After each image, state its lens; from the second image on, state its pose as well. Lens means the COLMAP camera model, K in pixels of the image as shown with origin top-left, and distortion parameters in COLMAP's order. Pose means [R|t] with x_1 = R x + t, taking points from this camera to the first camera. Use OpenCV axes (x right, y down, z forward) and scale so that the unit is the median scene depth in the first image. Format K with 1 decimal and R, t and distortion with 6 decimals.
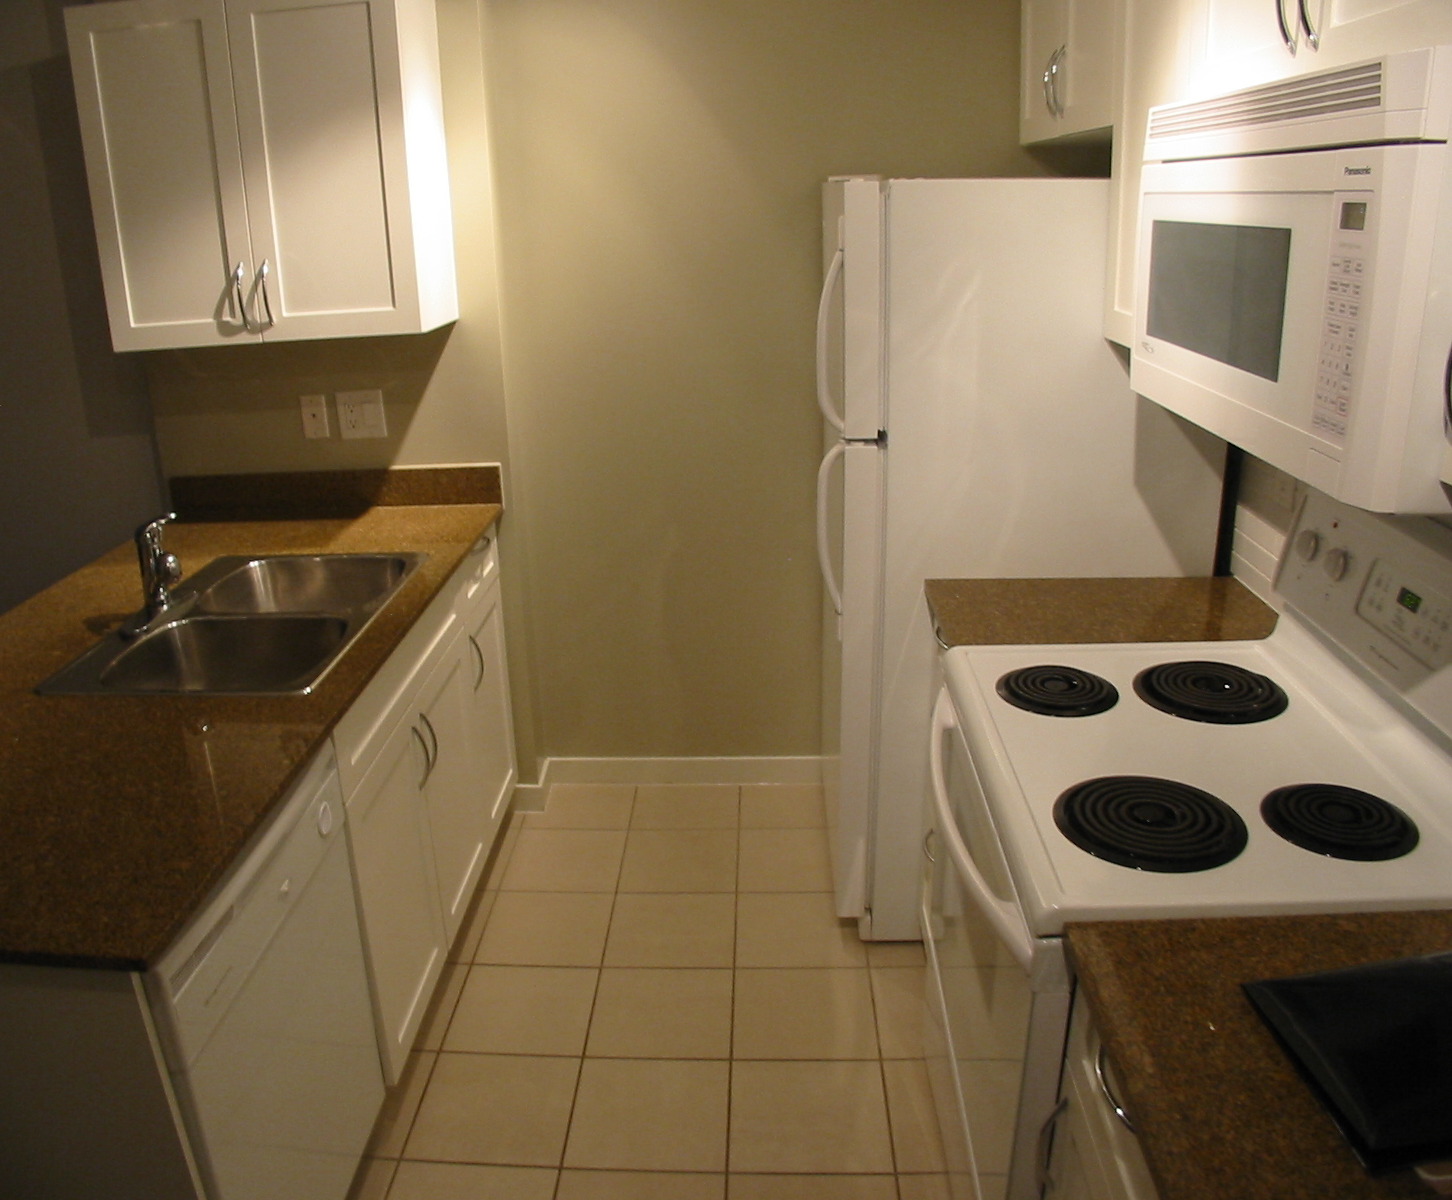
lens RADIAL K [[1148.9, 0, 683.9], [0, 1148.9, 600.6], [0, 0, 1]] dist [-0.193339, 0.086167]
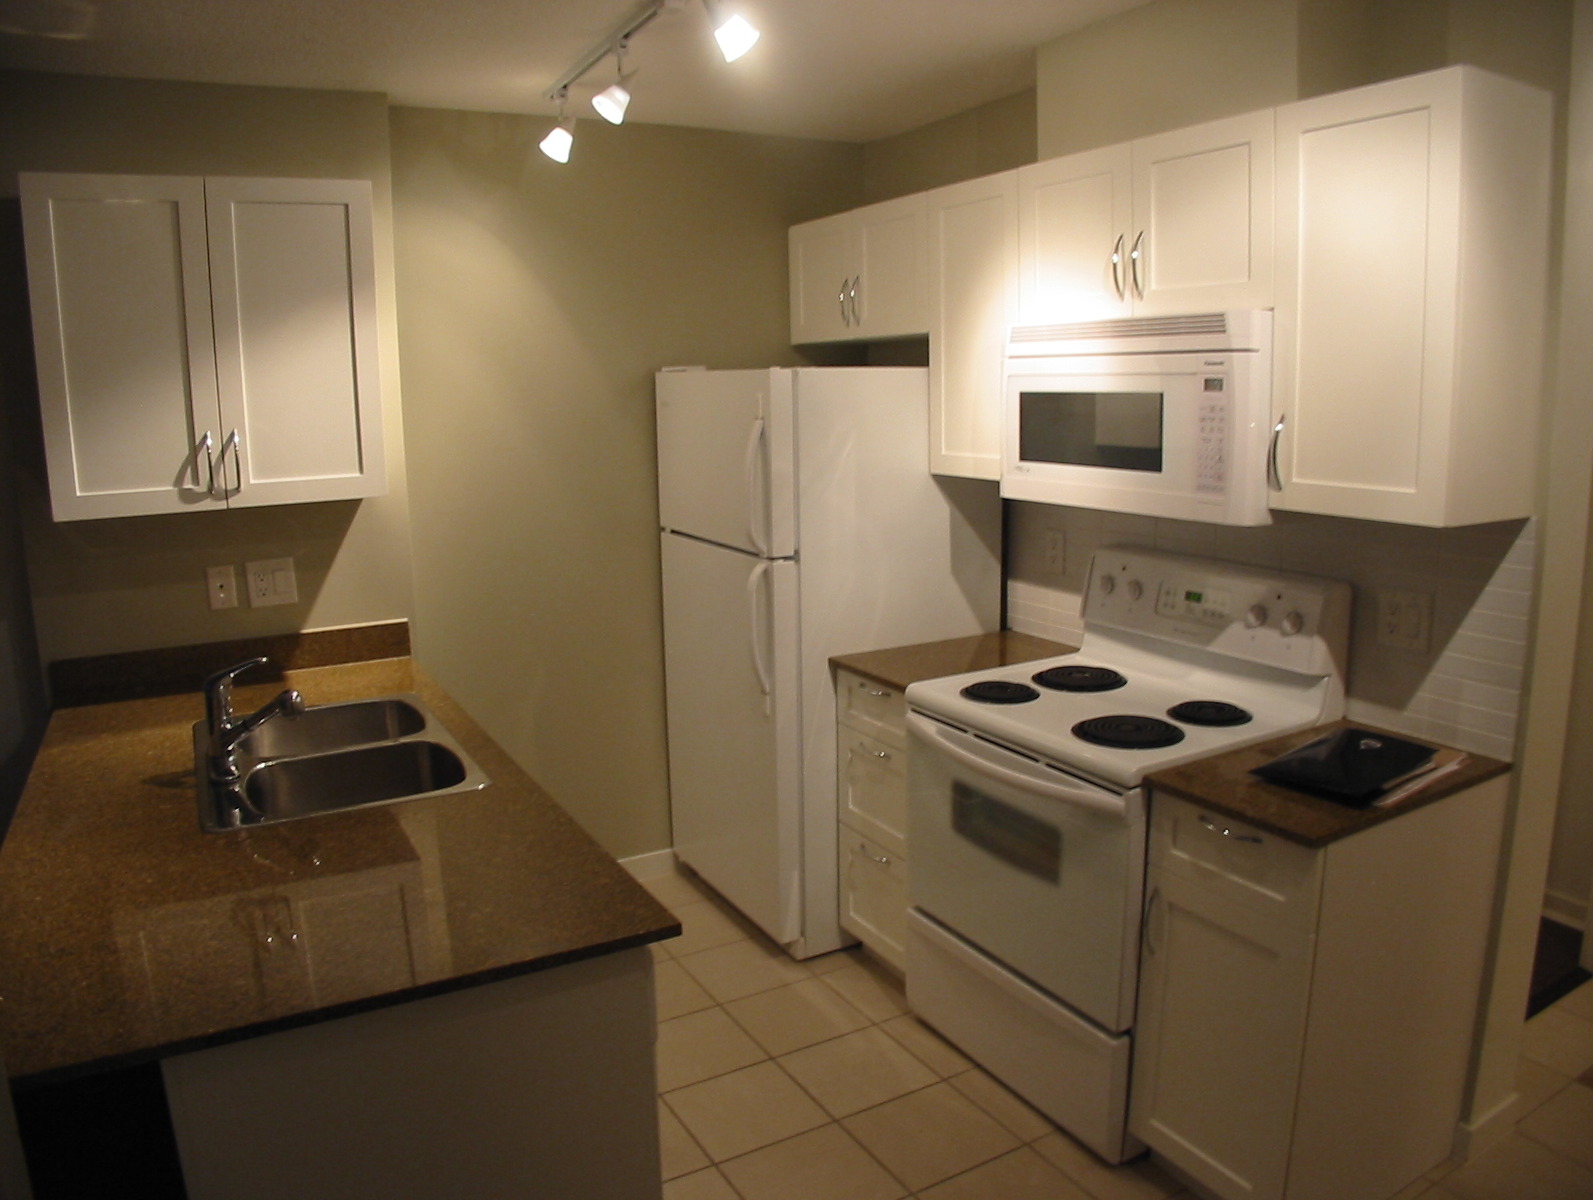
lens RADIAL K [[1149.9, 0, 825.8], [0, 1149.9, 603.0], [0, 0, 1]] dist [-0.191295, 0.087710]
pose [[0.828318, -0.081384, 0.554315, -0.492298], [0.173390, 0.978057, -0.115501, 0.068309], [-0.532752, 0.191784, 0.824254, -0.121694]]
